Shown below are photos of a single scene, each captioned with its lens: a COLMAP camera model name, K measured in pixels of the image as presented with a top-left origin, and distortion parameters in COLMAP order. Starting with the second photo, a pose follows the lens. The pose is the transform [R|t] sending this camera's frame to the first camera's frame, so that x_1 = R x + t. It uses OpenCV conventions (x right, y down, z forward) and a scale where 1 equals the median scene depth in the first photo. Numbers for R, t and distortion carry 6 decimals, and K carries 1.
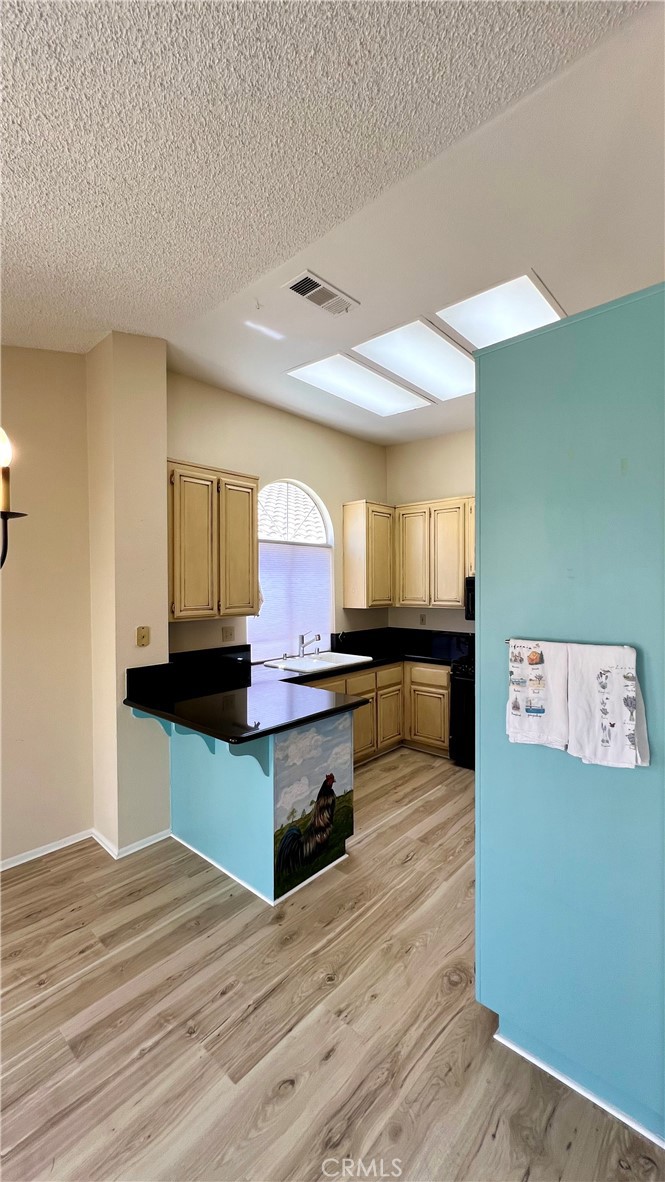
lens RADIAL K [[471.7, 0, 321.6], [0, 471.7, 591.1], [0, 0, 1]] dist [-0.002139, 0.001562]
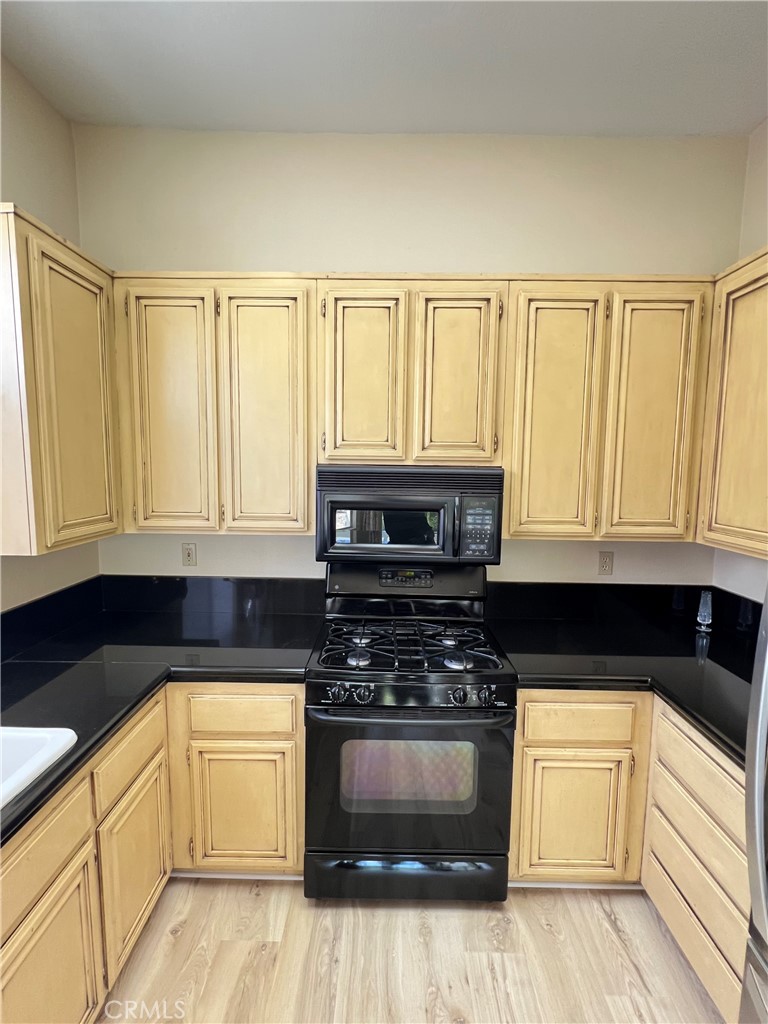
lens RADIAL K [[476.1, 0, 385.8], [0, 476.1, 512.0], [0, 0, 1]] dist [-0.007409, 0.003692]
pose [[0.736677, -0.055232, 0.673985, 0.079886], [-0.003886, 0.996297, 0.085892, -0.034397], [-0.676233, -0.065894, 0.733735, 0.906090]]
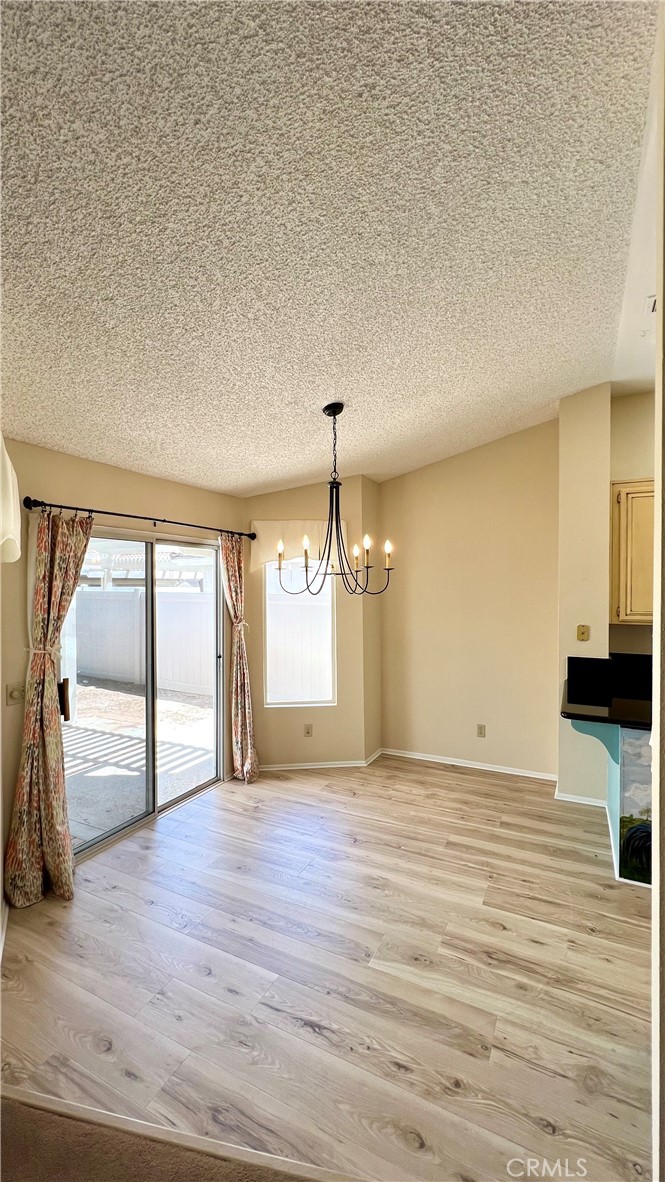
lens RADIAL K [[471.7, 0, 339.4], [0, 471.7, 593.7], [0, 0, 1]] dist [-0.002139, 0.001562]
pose [[0.285537, 0.017766, -0.958203, 0.595679], [-0.015073, 0.999788, 0.014046, -0.014610], [0.958249, 0.010432, 0.285745, 0.030956]]
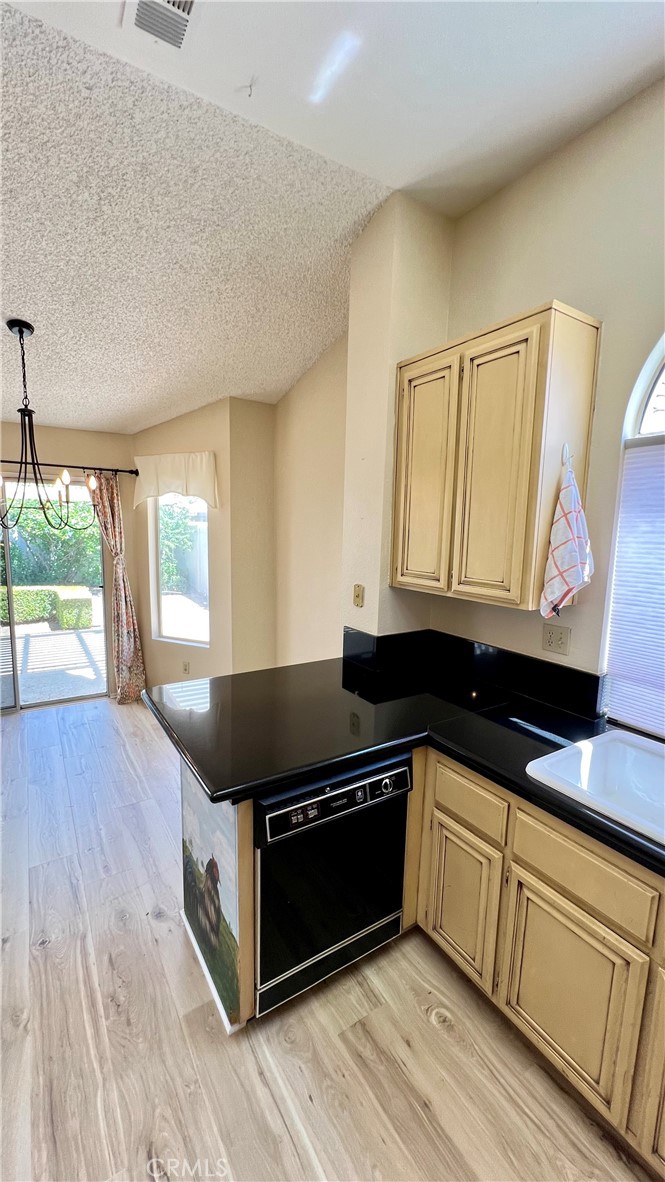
lens RADIAL K [[471.7, 0, 334.0], [0, 471.7, 588.7], [0, 0, 1]] dist [-0.002139, 0.001562]
pose [[-0.240590, 0.131515, -0.961676, 0.448580], [-0.035352, 0.988933, 0.144087, -0.039350], [0.969983, 0.068663, -0.233278, 1.105426]]
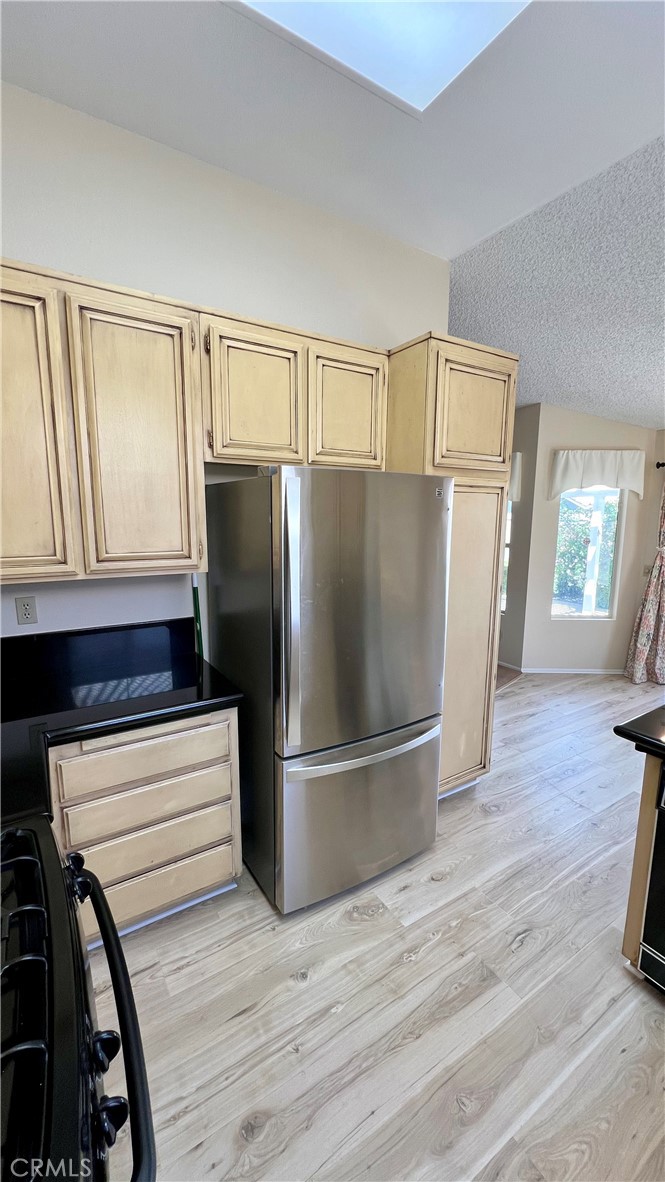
lens RADIAL K [[471.7, 0, 331.0], [0, 471.7, 600.5], [0, 0, 1]] dist [-0.002139, 0.001562]
pose [[-0.968170, -0.046069, 0.246017, 0.270988], [0.001523, 0.981813, 0.189847, -0.020508], [-0.250288, 0.184178, -0.950492, 1.448299]]
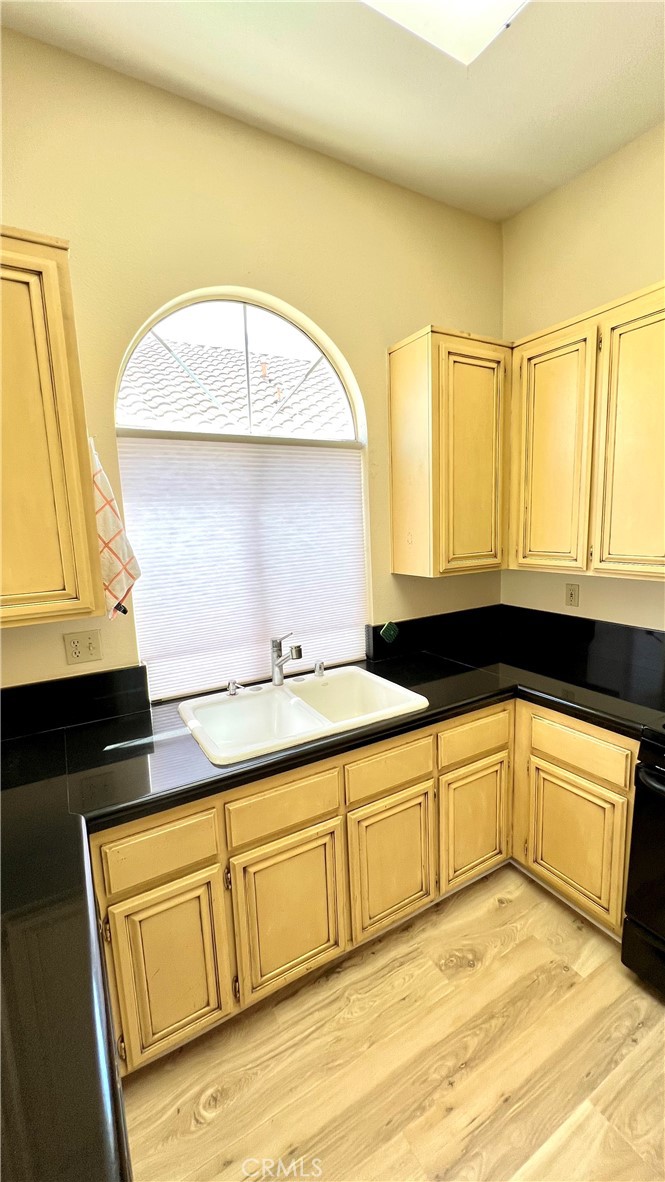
lens RADIAL K [[473.3, 0, 327.9], [0, 473.3, 590.4], [0, 0, 1]] dist [-0.003183, 0.001769]
pose [[0.955481, 0.013622, -0.294738, 0.202380], [0.026935, 0.990736, 0.133107, -0.022878], [0.293821, -0.135120, 0.946262, 0.808778]]
